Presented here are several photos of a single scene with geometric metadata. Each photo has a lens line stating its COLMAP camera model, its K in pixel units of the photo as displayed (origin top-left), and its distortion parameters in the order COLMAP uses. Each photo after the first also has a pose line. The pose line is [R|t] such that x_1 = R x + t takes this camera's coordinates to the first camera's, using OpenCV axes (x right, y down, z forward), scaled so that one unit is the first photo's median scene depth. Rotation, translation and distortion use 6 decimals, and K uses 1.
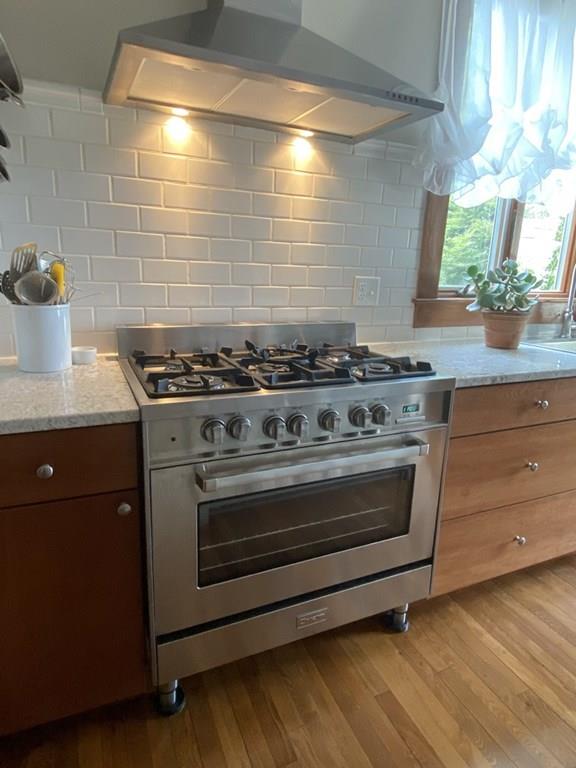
lens RADIAL K [[469.0, 0, 288.0], [0, 469.0, 384.0], [0, 0, 1]] dist [-0.000963, 0.000241]
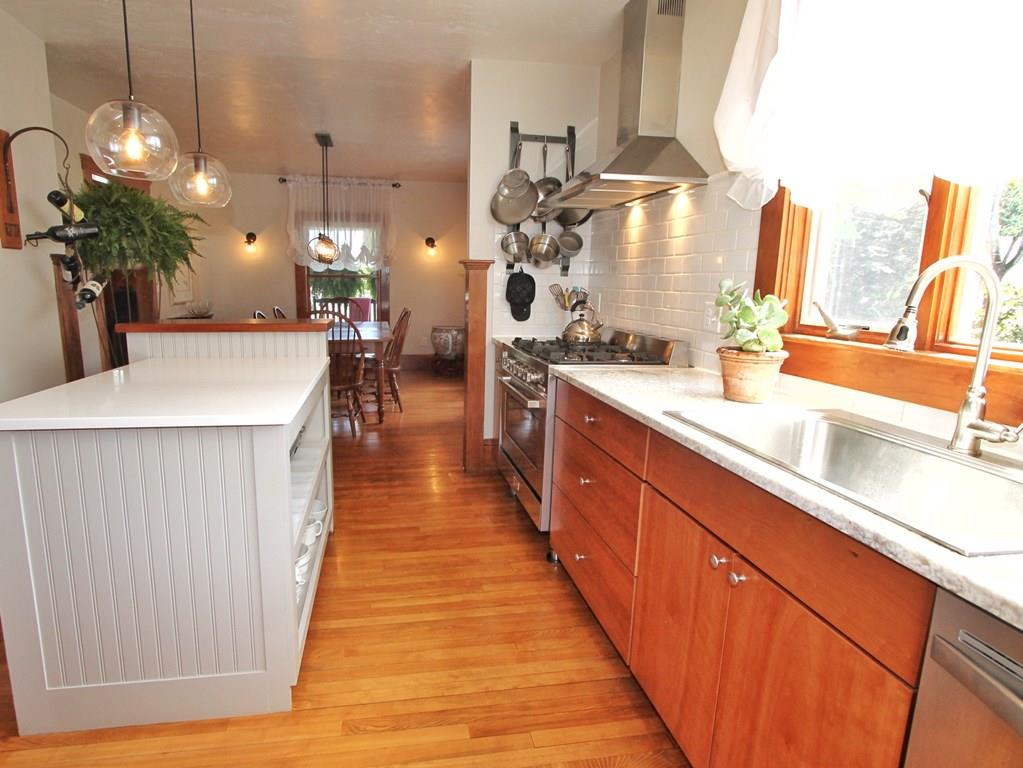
lens RADIAL K [[624.7, 0, 511.5], [0, 624.7, 384.0], [0, 0, 1]] dist [-0.000963, 0.000241]
pose [[-0.239105, 0.122127, -0.963283, 1.717528], [-0.281220, 0.940831, 0.189085, -0.214899], [0.929378, 0.316106, -0.190613, 0.991868]]
